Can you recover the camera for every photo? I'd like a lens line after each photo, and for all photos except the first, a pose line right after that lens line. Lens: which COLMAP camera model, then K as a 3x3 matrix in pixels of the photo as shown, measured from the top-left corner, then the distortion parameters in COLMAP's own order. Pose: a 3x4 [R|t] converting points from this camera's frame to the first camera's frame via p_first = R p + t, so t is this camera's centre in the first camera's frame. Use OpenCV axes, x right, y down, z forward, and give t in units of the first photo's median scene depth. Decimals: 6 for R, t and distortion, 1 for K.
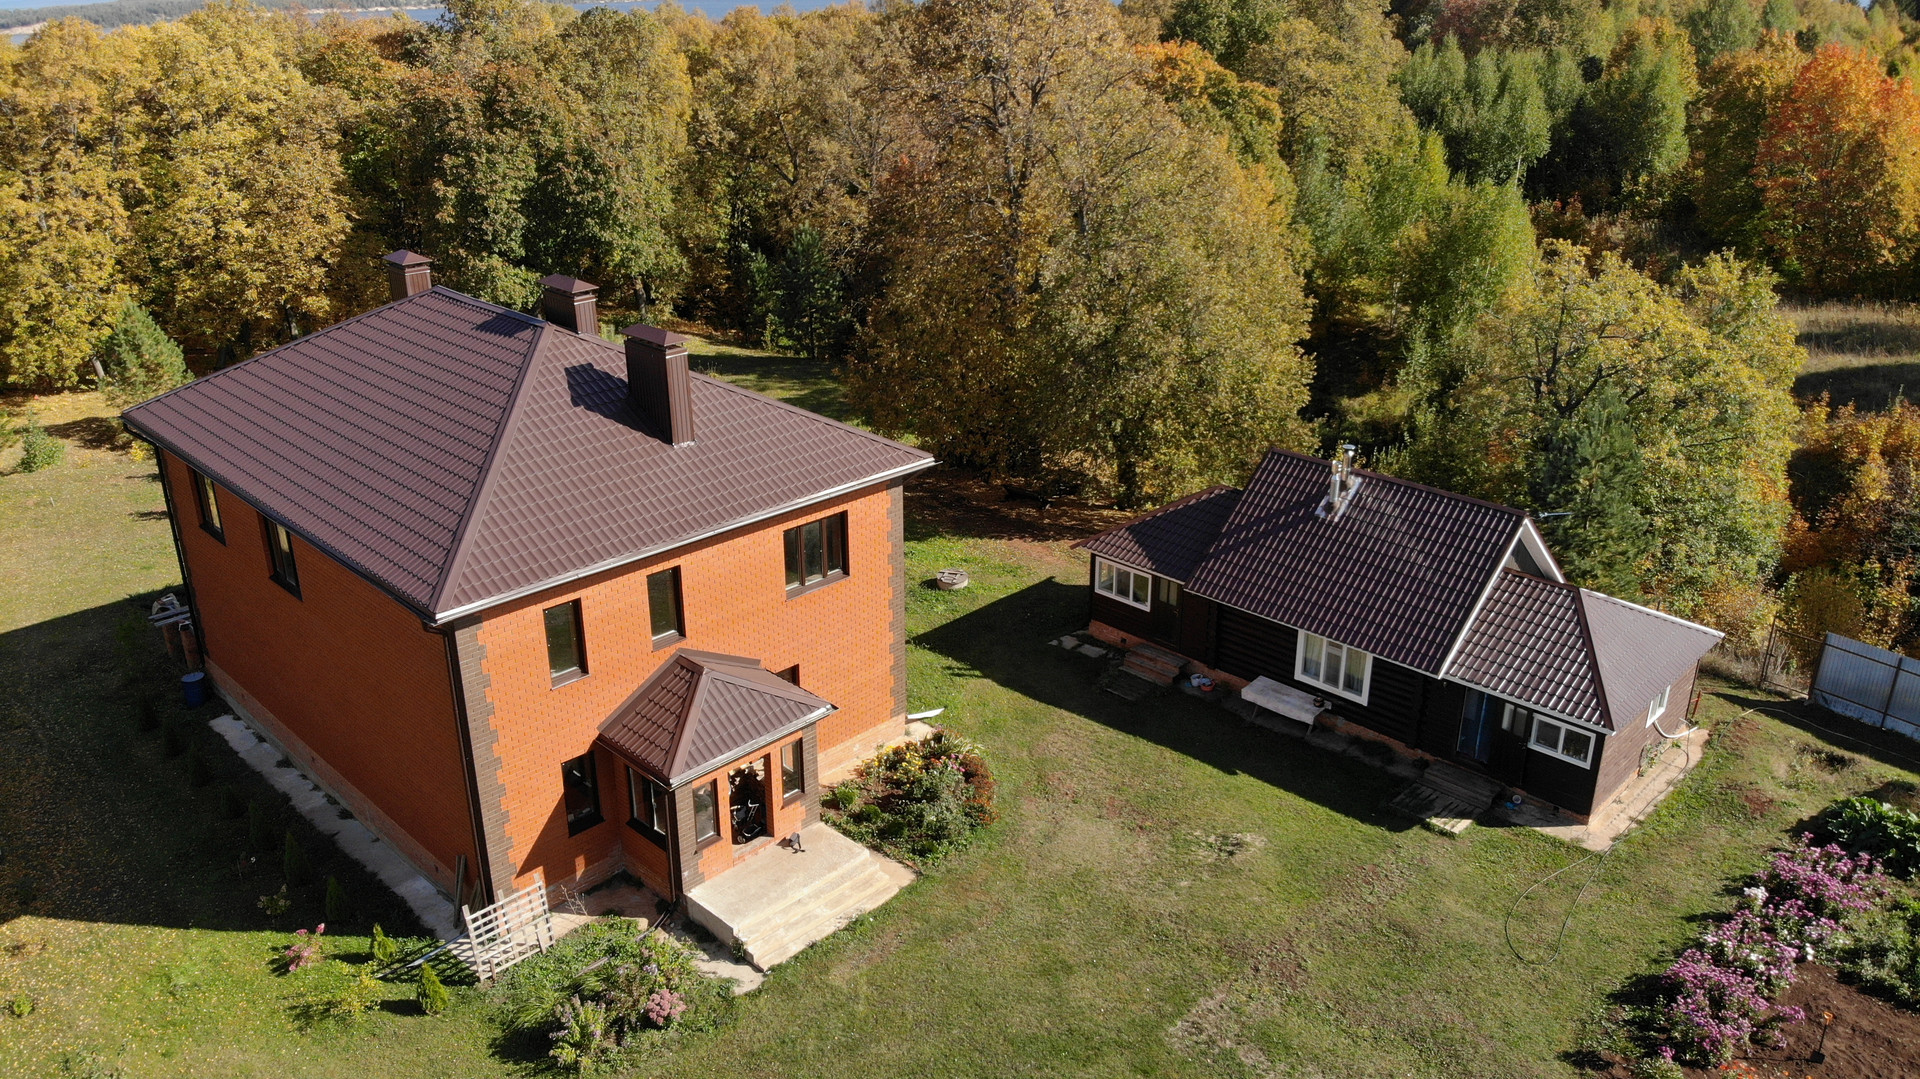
lens RADIAL K [[1409.5, 0, 946.0], [0, 1409.5, 536.3], [0, 0, 1]] dist [0.043931, -0.158664]
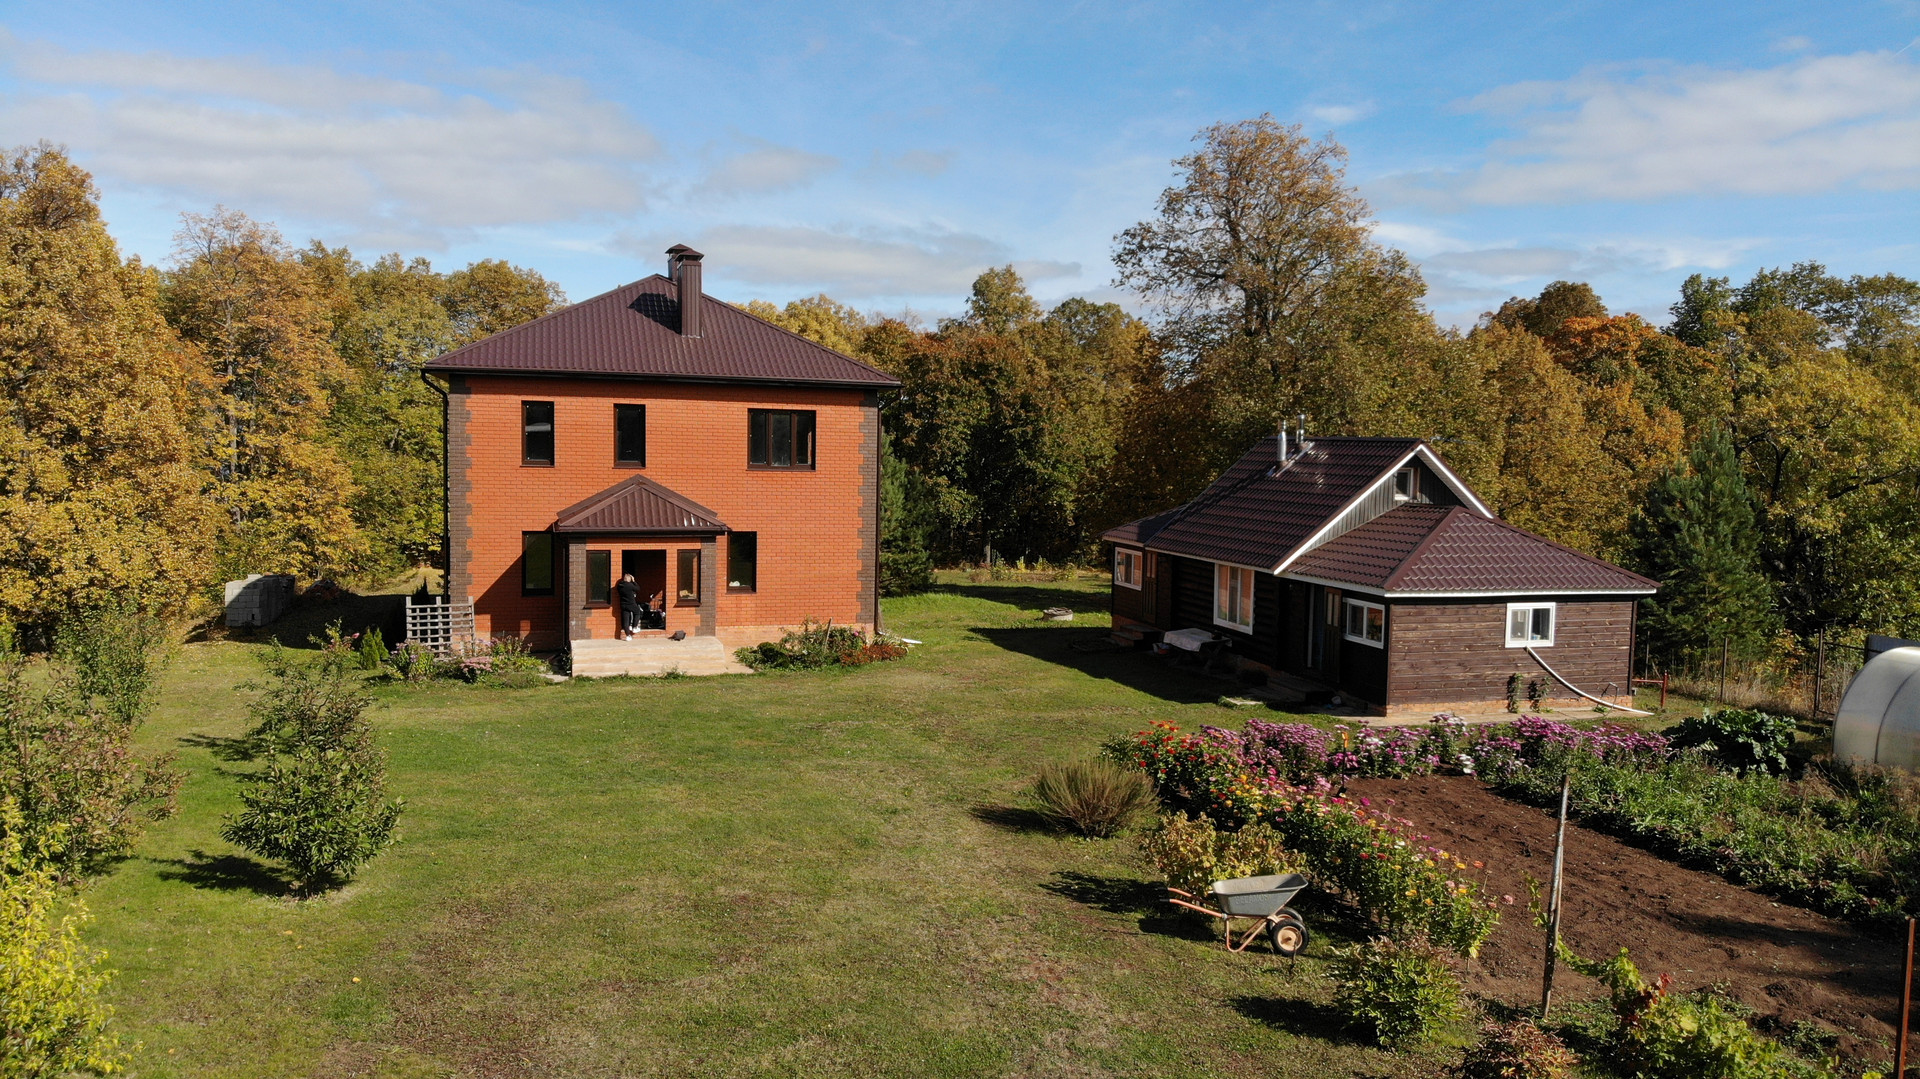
lens RADIAL K [[1392.4, 0, 960.0], [0, 1392.4, 539.5], [0, 0, 1]] dist [0.165500, -0.399232]
pose [[0.875481, 0.053470, -0.480286, 0.536897], [-0.202155, 0.943244, -0.263484, 0.325960], [0.438939, 0.327767, 0.836601, 0.070817]]
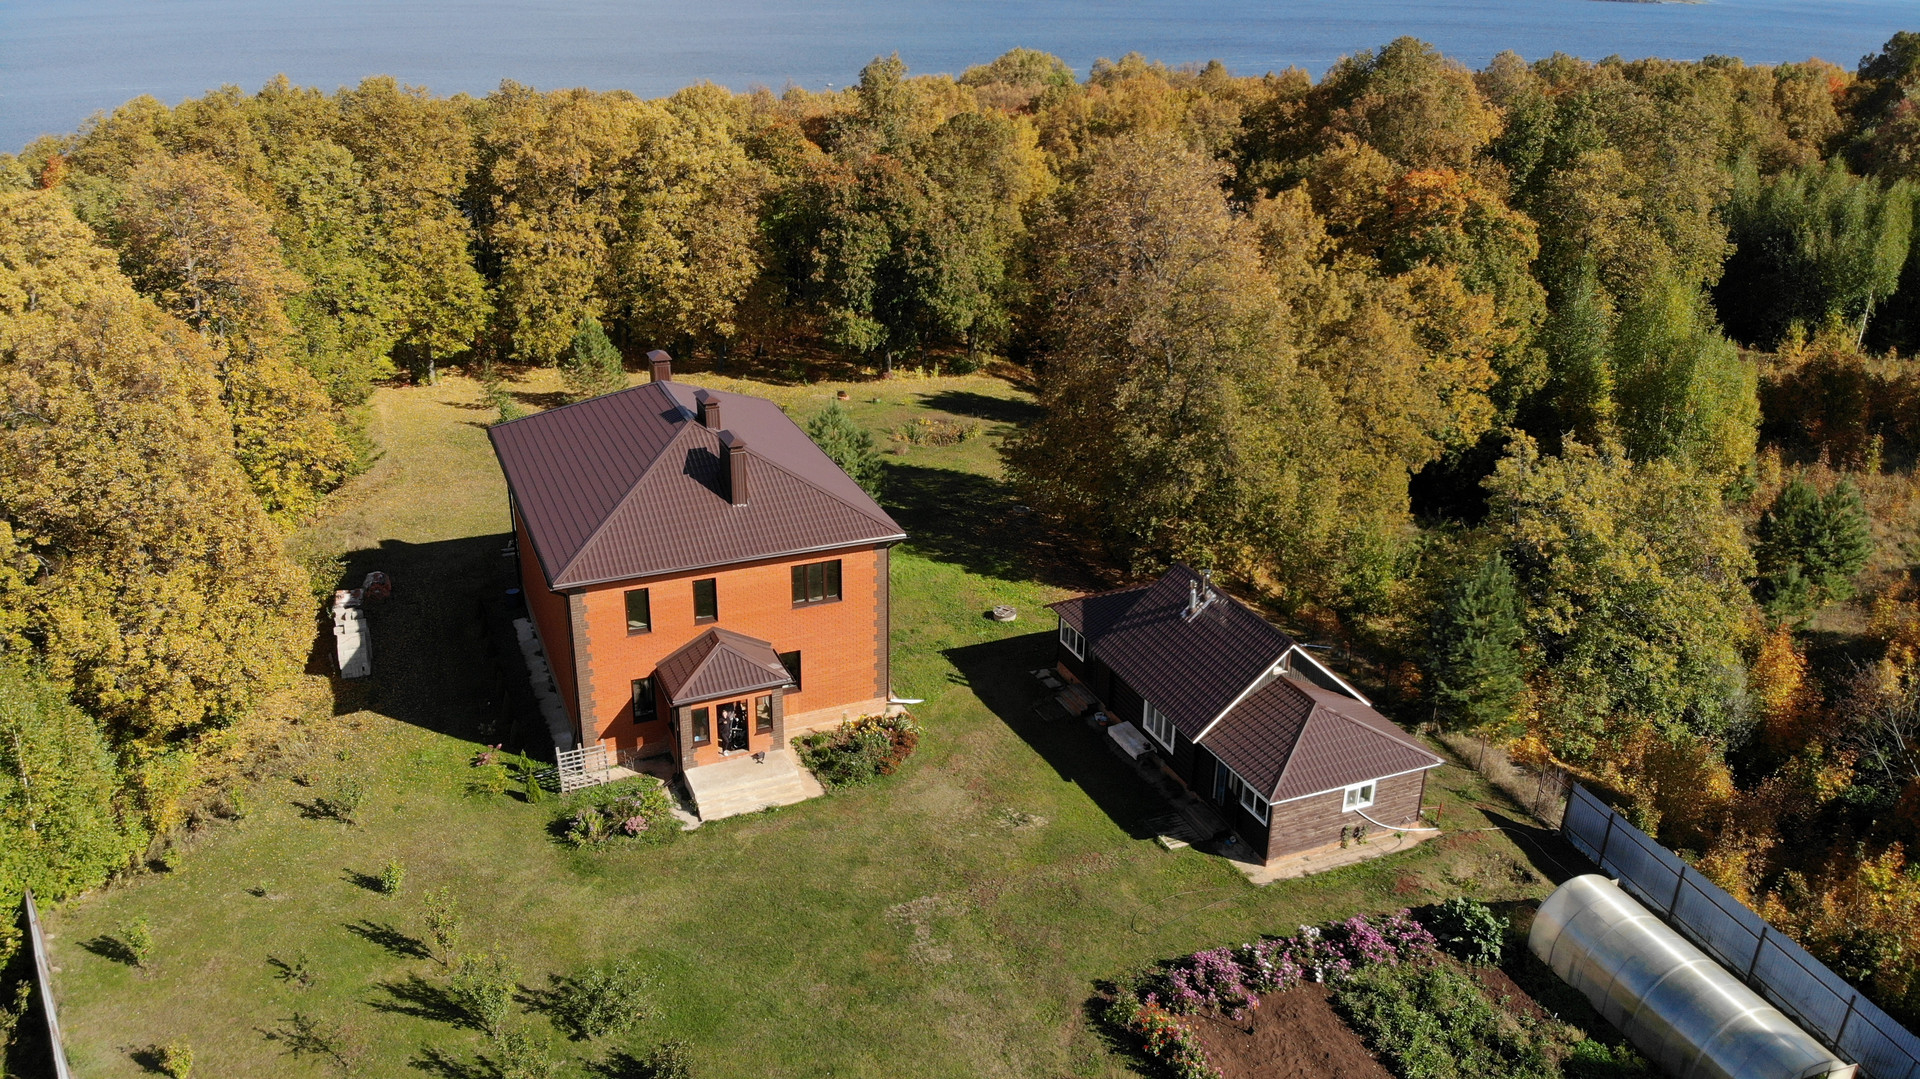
lens RADIAL K [[1392.4, 0, 960.0], [0, 1392.4, 539.5], [0, 0, 1]] dist [0.165500, -0.399232]
pose [[0.928876, 0.160187, -0.333959, 0.491025], [-0.157392, 0.986894, 0.035603, -0.101066], [0.335286, 0.019491, 0.941915, -0.366947]]
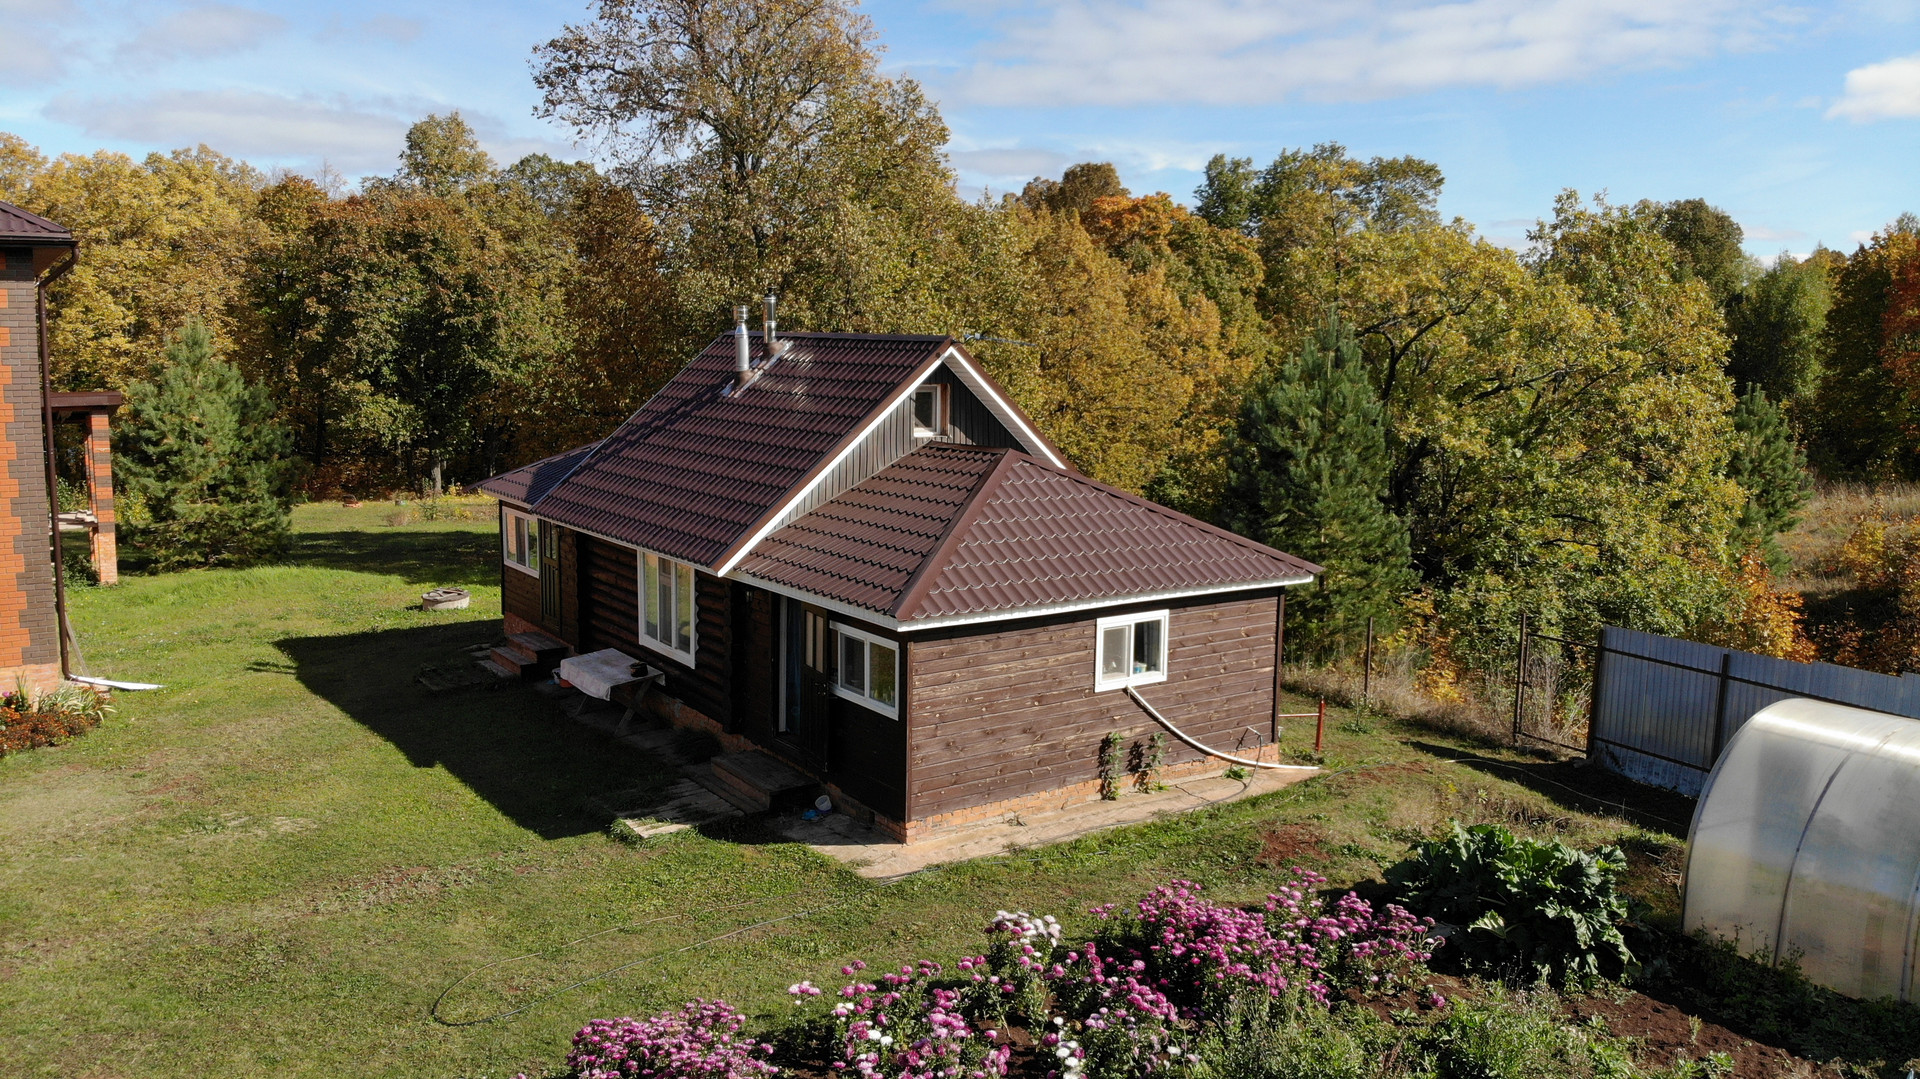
lens RADIAL K [[1392.4, 0, 960.0], [0, 1392.4, 539.5], [0, 0, 1]] dist [0.165500, -0.399232]
pose [[0.983878, 0.041409, -0.173979, 0.463343], [-0.082804, 0.967746, -0.237933, 0.180969], [0.158515, 0.248503, 0.955573, 0.416508]]
